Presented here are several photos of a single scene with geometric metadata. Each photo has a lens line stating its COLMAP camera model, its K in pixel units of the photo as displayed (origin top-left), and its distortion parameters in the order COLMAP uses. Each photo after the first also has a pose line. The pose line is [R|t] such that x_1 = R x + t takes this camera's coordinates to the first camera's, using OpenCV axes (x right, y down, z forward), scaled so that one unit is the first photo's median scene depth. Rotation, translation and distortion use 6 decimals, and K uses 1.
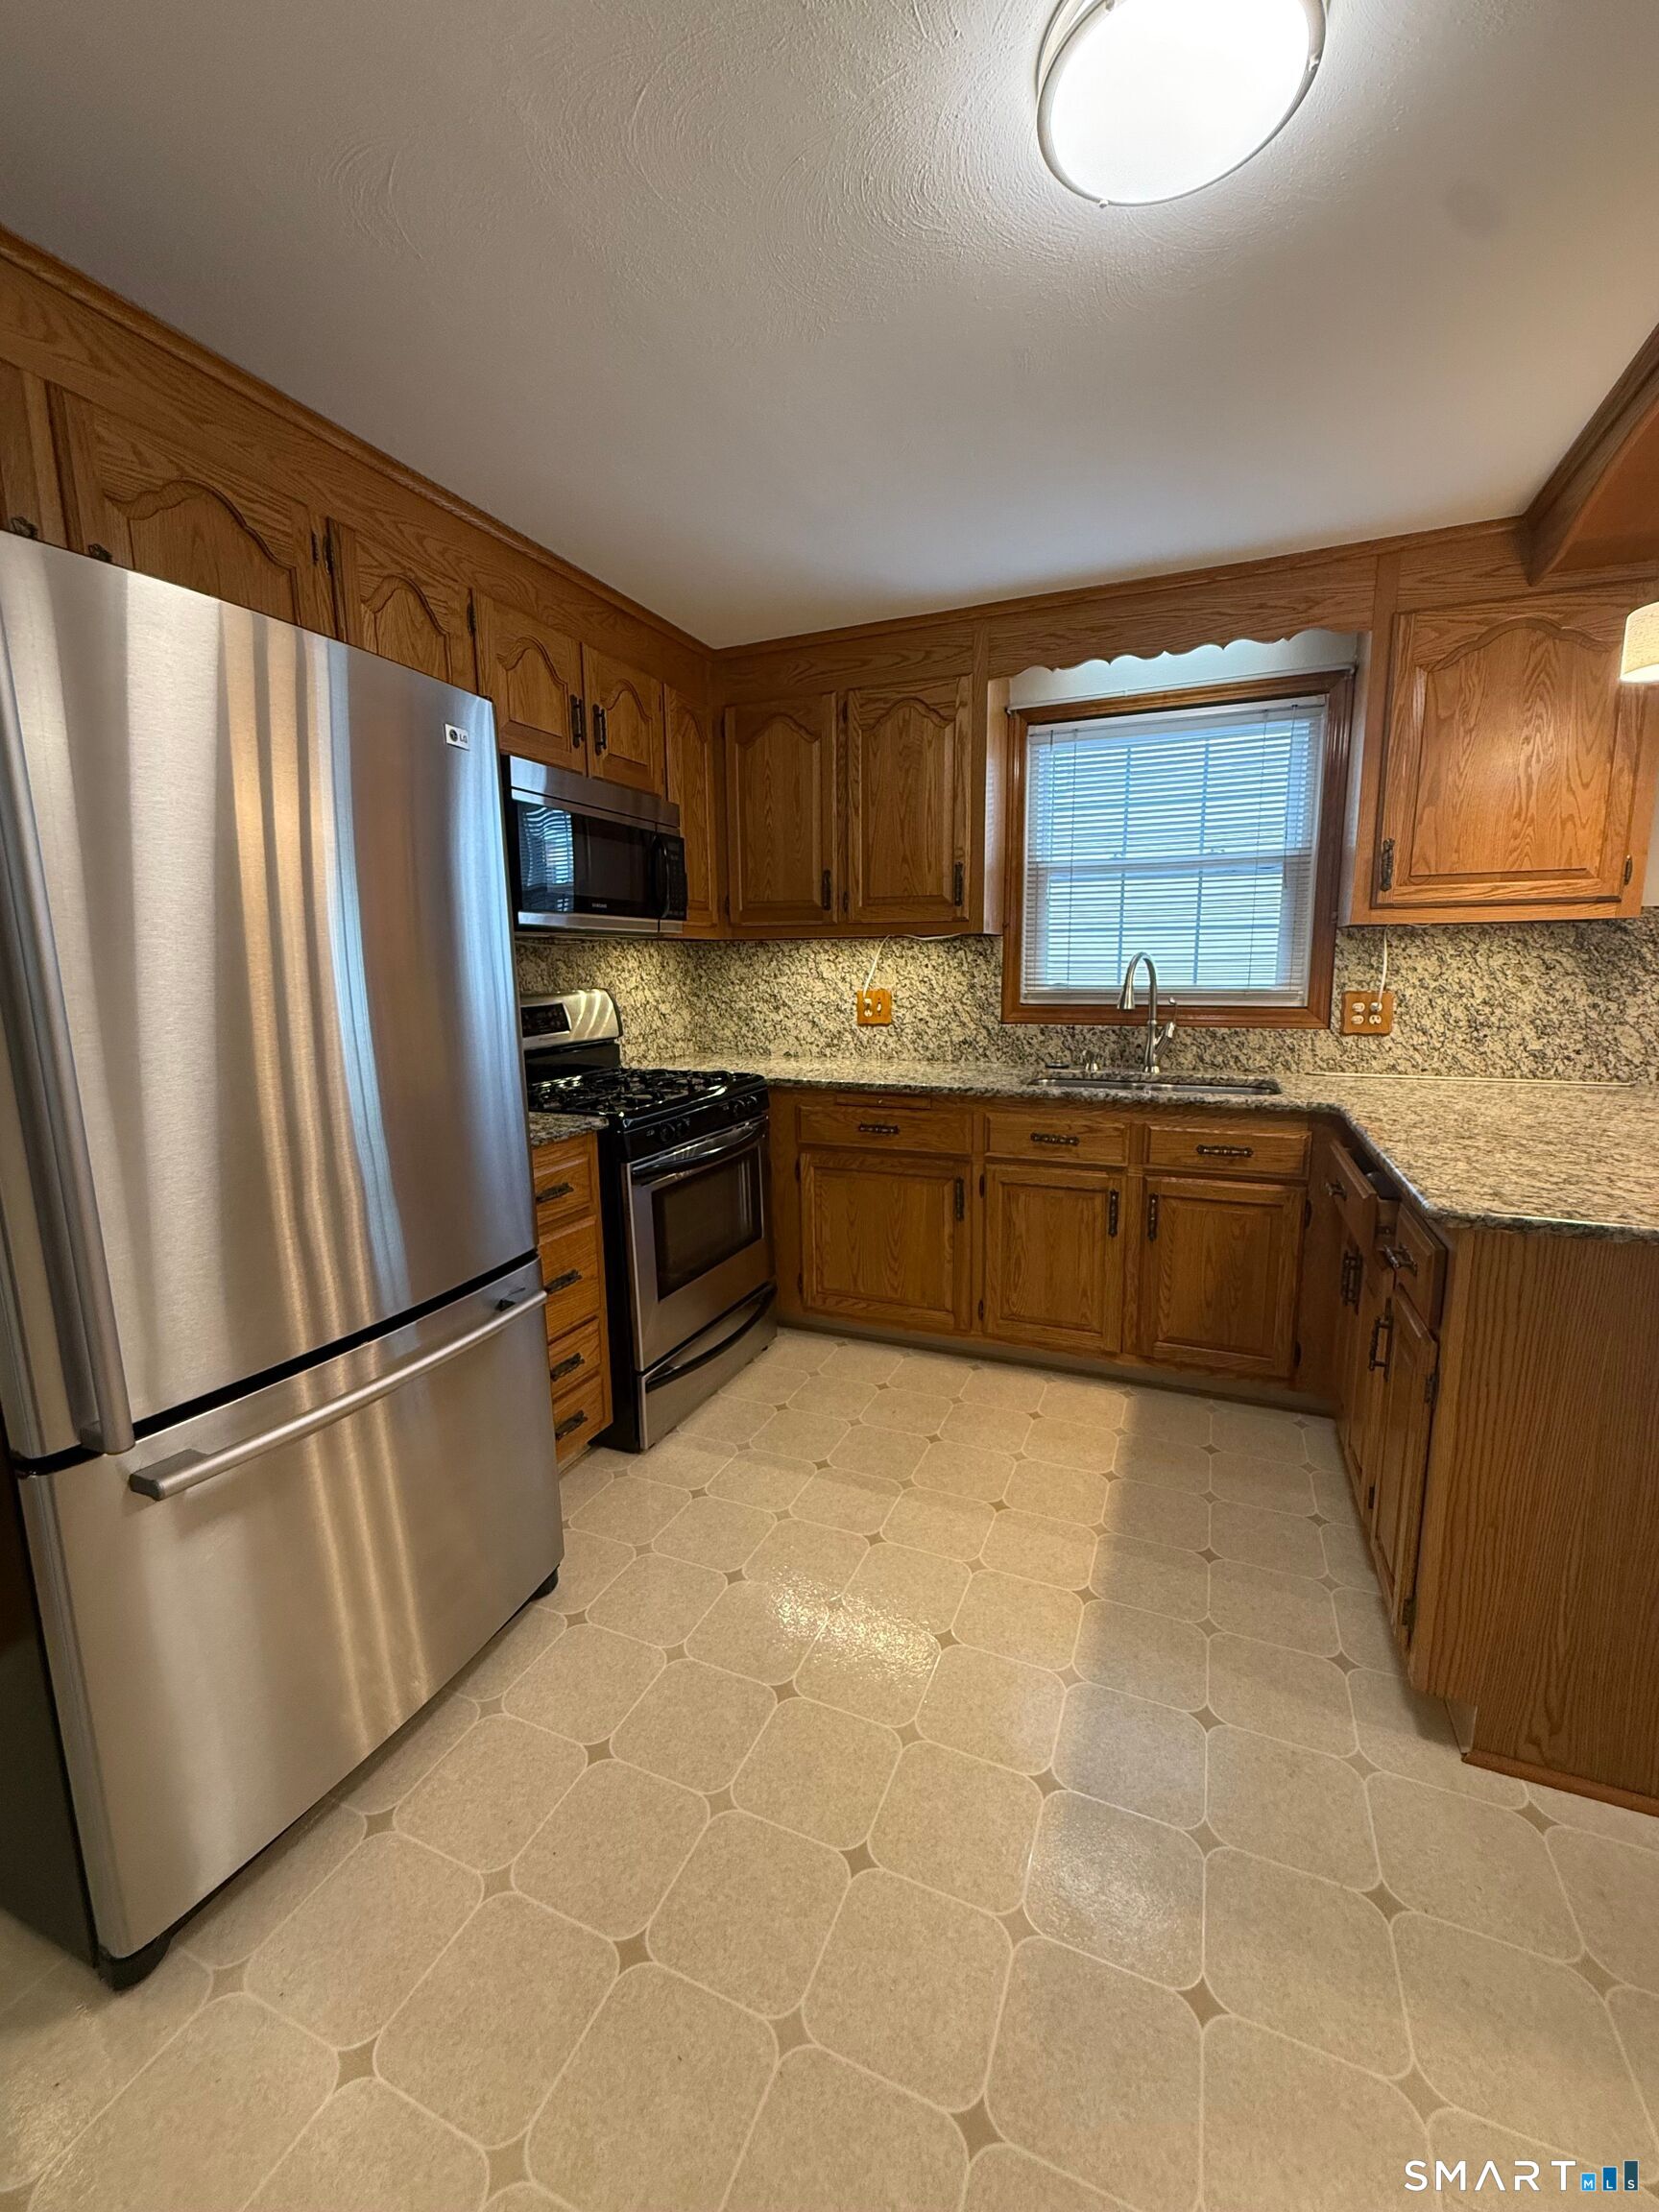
lens RADIAL K [[895.8, 0, 830.0], [0, 895.8, 1103.2], [0, 0, 1]] dist [-0.000916, 0.000056]
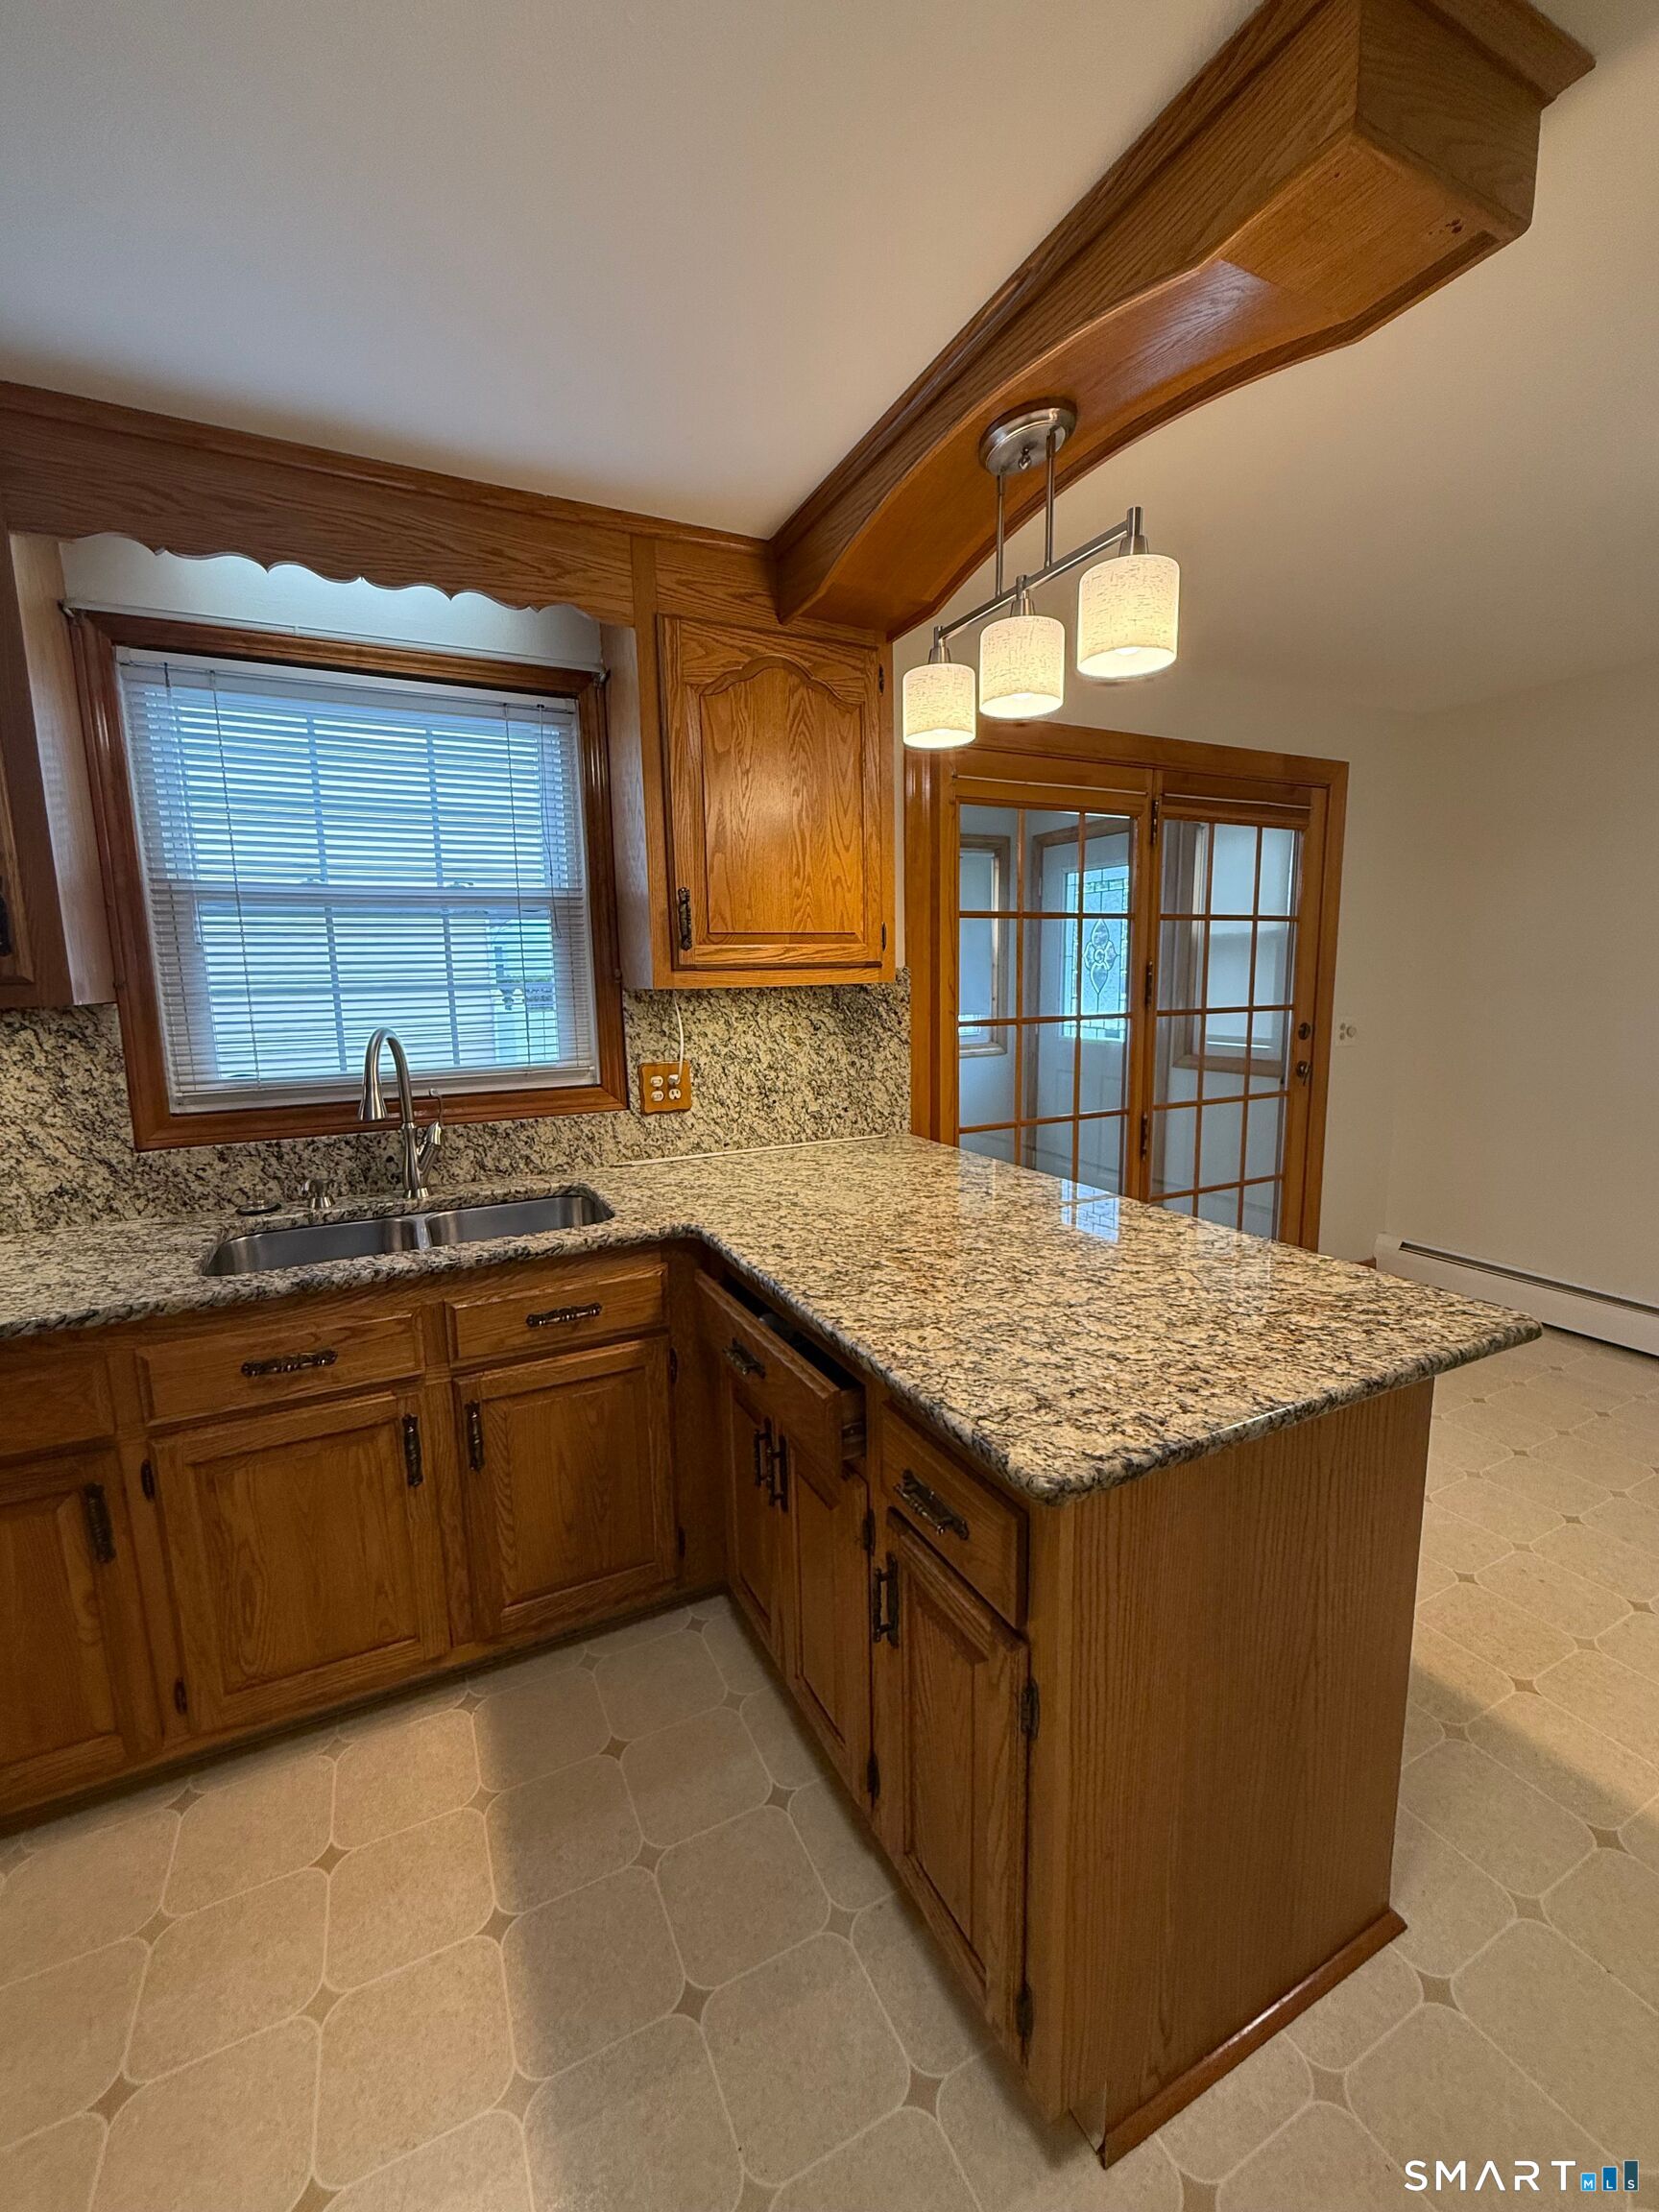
lens RADIAL K [[895.8, 0, 830.0], [0, 895.8, 1103.2], [0, 0, 1]] dist [-0.000916, 0.000056]
pose [[0.647542, -0.113538, 0.753524, 0.057993], [0.130643, 0.990738, 0.037012, -0.100648], [-0.750747, 0.074476, 0.656378, 0.335446]]
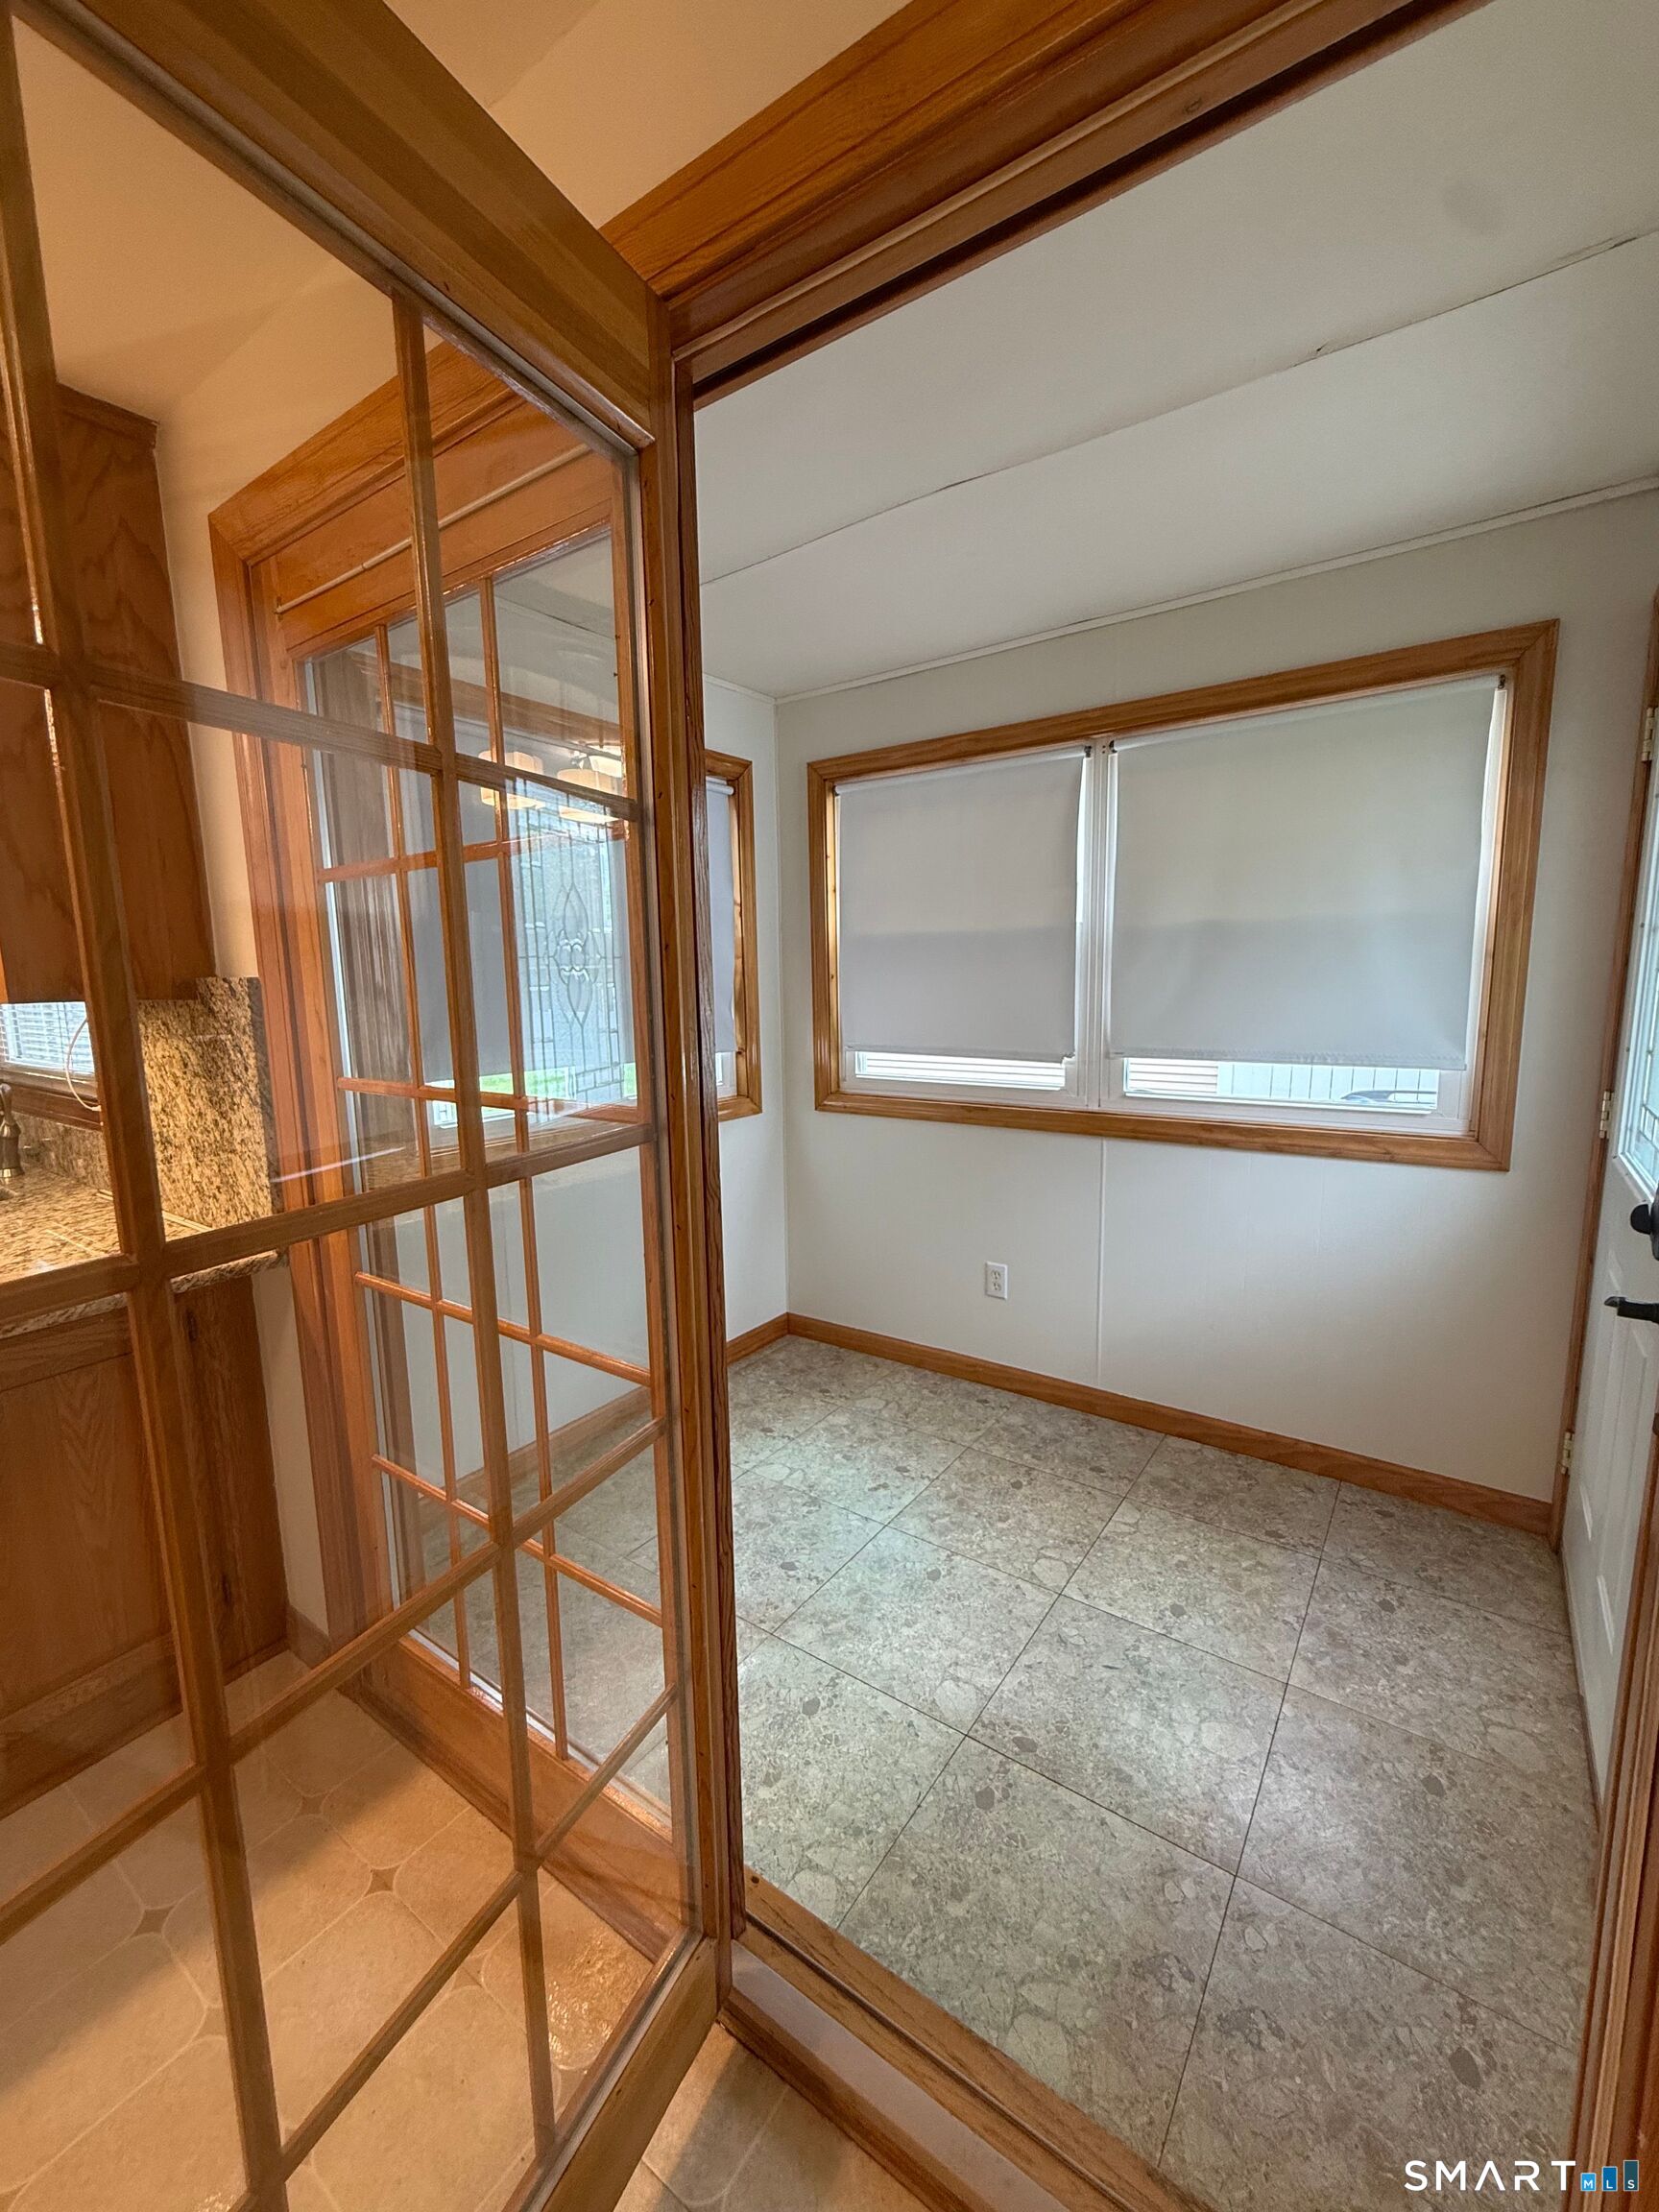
lens RADIAL K [[895.8, 0, 830.0], [0, 895.8, 1103.2], [0, 0, 1]] dist [-0.000916, 0.000056]
pose [[0.977585, 0.022217, -0.209365, 1.381827], [-0.024734, 0.999650, -0.009412, -0.123245], [0.209083, 0.014379, 0.977792, 0.419936]]
